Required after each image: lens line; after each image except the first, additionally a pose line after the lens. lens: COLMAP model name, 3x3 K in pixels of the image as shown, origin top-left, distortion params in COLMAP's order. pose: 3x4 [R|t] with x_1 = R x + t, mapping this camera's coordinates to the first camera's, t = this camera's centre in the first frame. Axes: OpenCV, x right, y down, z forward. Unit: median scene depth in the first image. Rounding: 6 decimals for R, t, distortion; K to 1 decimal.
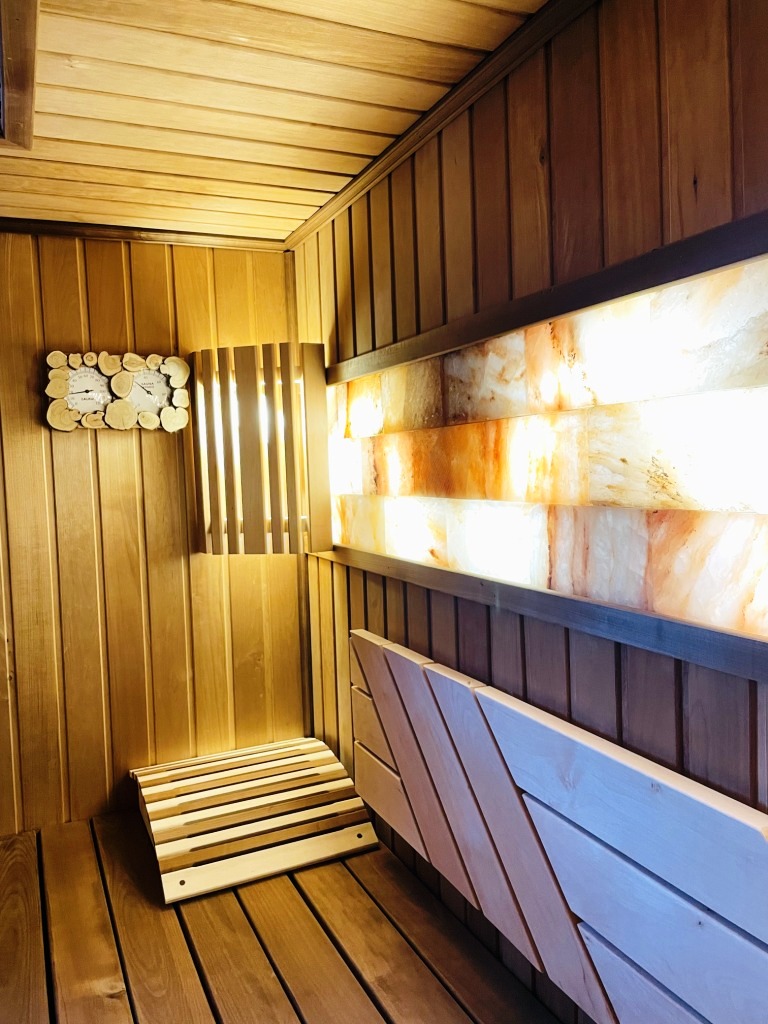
lens RADIAL K [[782.8, 0, 385.2], [0, 782.8, 508.7], [0, 0, 1]] dist [0.032322, -0.001560]
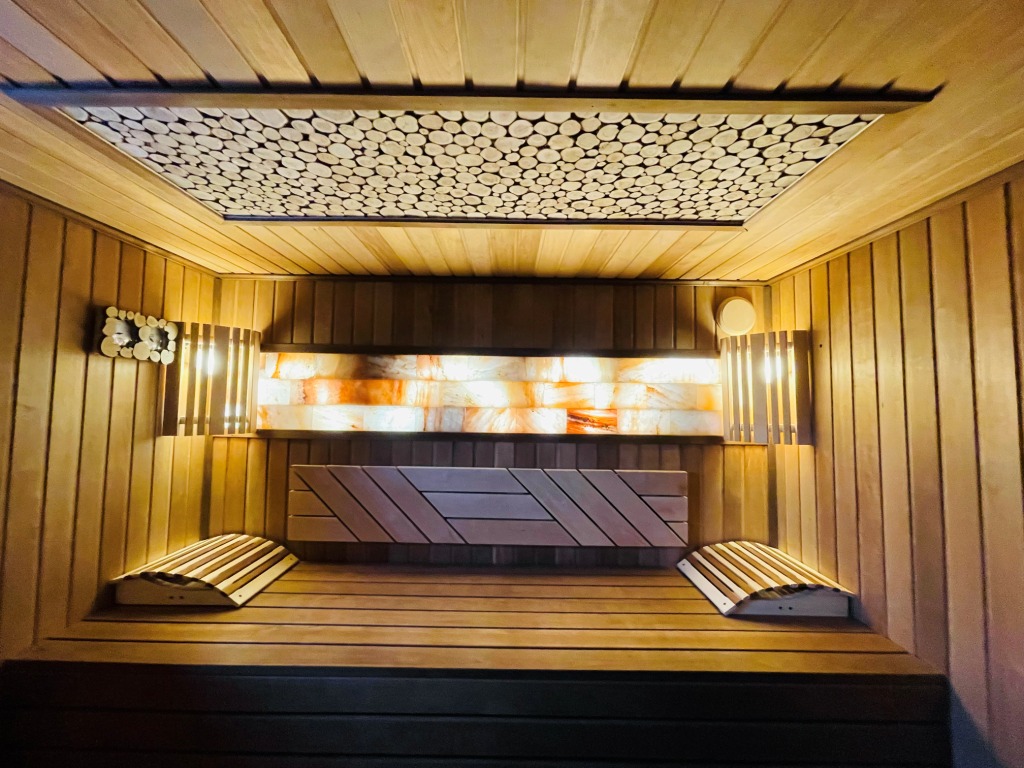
lens RADIAL K [[413.9, 0, 510.3], [0, 413.9, 379.7], [0, 0, 1]] dist [-0.003376, 0.000329]
pose [[0.422571, 0.094017, 0.901440, -1.037691], [0.022004, 0.993248, -0.113907, 0.075114], [-0.906063, 0.067969, 0.417649, -0.087540]]
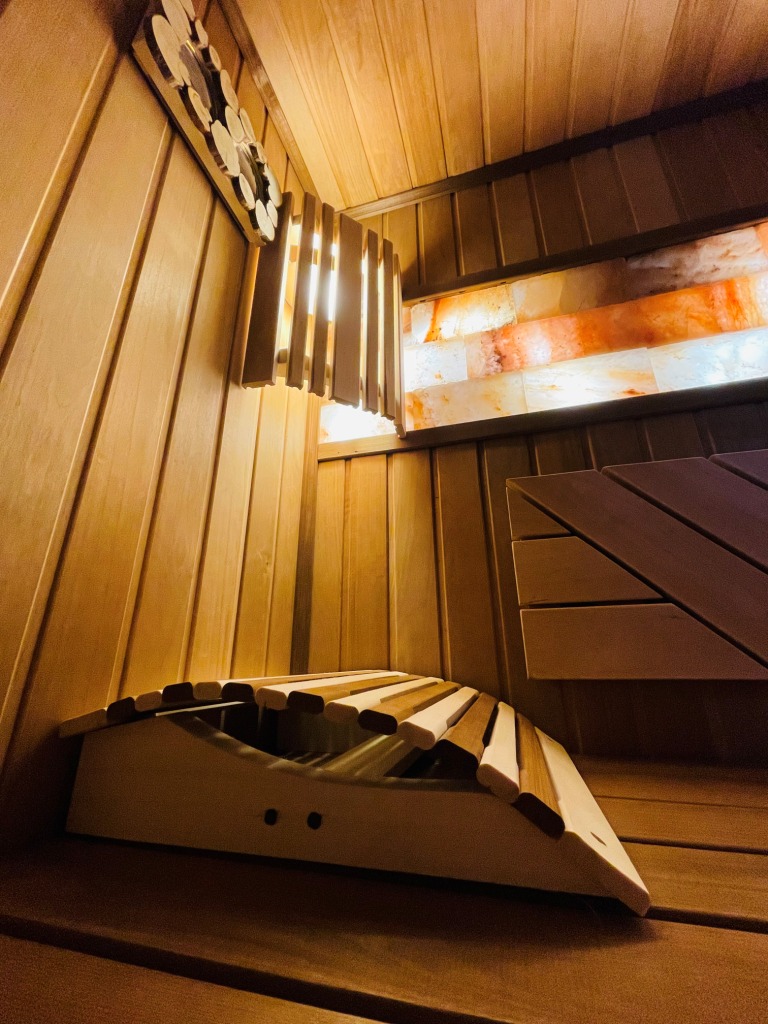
lens RADIAL K [[413.9, 0, 390.9], [0, 413.9, 511.9], [0, 0, 1]] dist [-0.003376, 0.000329]
pose [[0.650009, 0.277682, 0.707376, -0.541971], [0.032470, 0.919850, -0.390925, 0.443160], [-0.759233, 0.277073, 0.588894, 0.997366]]
